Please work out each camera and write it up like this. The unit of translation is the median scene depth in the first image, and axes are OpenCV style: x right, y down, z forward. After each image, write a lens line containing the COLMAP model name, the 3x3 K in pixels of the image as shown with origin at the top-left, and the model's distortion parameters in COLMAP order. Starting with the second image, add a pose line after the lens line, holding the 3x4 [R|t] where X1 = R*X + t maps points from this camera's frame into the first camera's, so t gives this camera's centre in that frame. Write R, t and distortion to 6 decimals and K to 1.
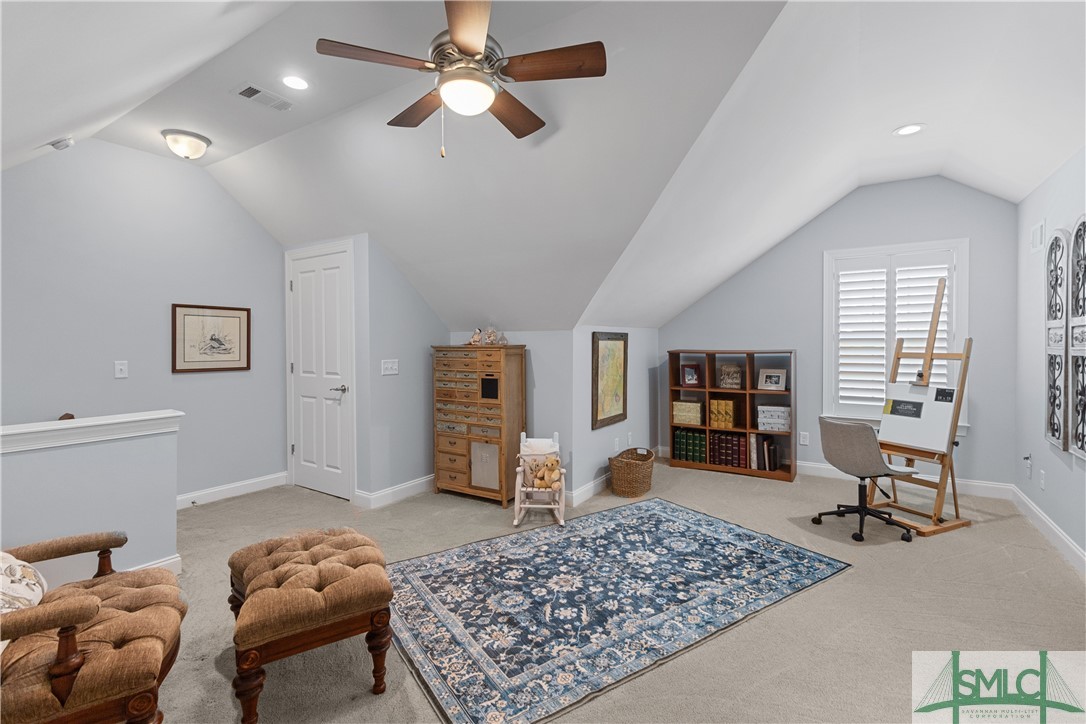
lens RADIAL K [[502.0, 0, 539.0], [0, 502.0, 351.7], [0, 0, 1]] dist [0.003365, -0.000229]
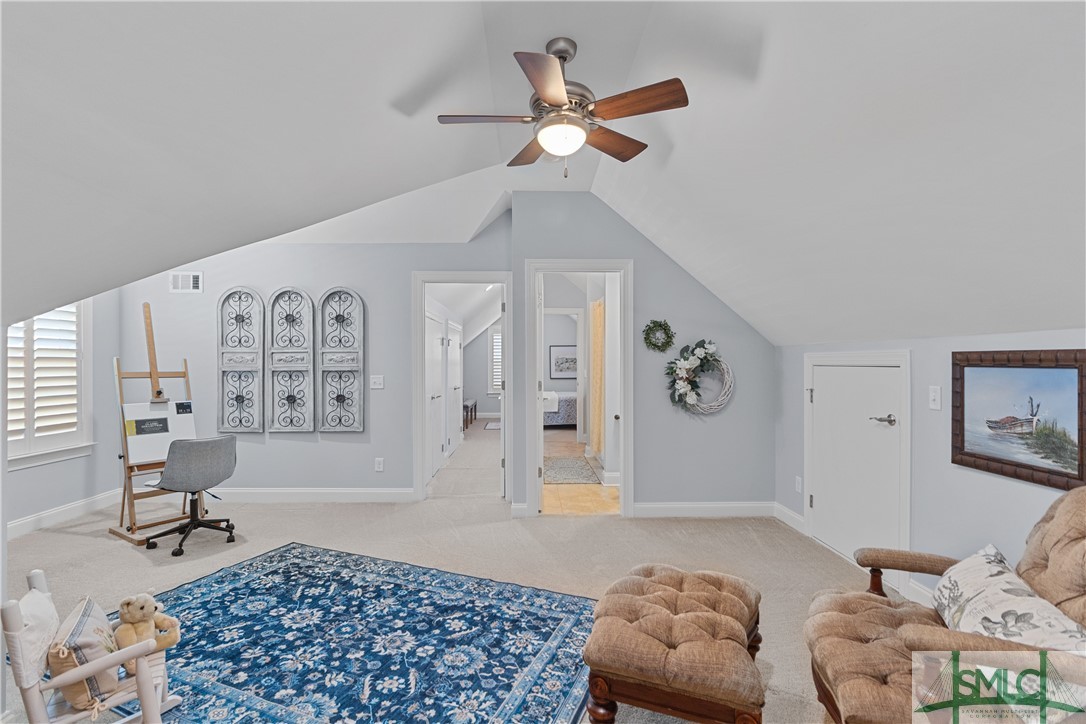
lens RADIAL K [[502.0, 0, 540.3], [0, 502.0, 363.0], [0, 0, 1]] dist [0.003365, -0.000229]
pose [[-0.557120, 0.003988, 0.830422, -0.734052], [0.019083, 0.999786, 0.008001, -0.011782], [-0.830212, 0.020304, -0.557077, 1.170745]]
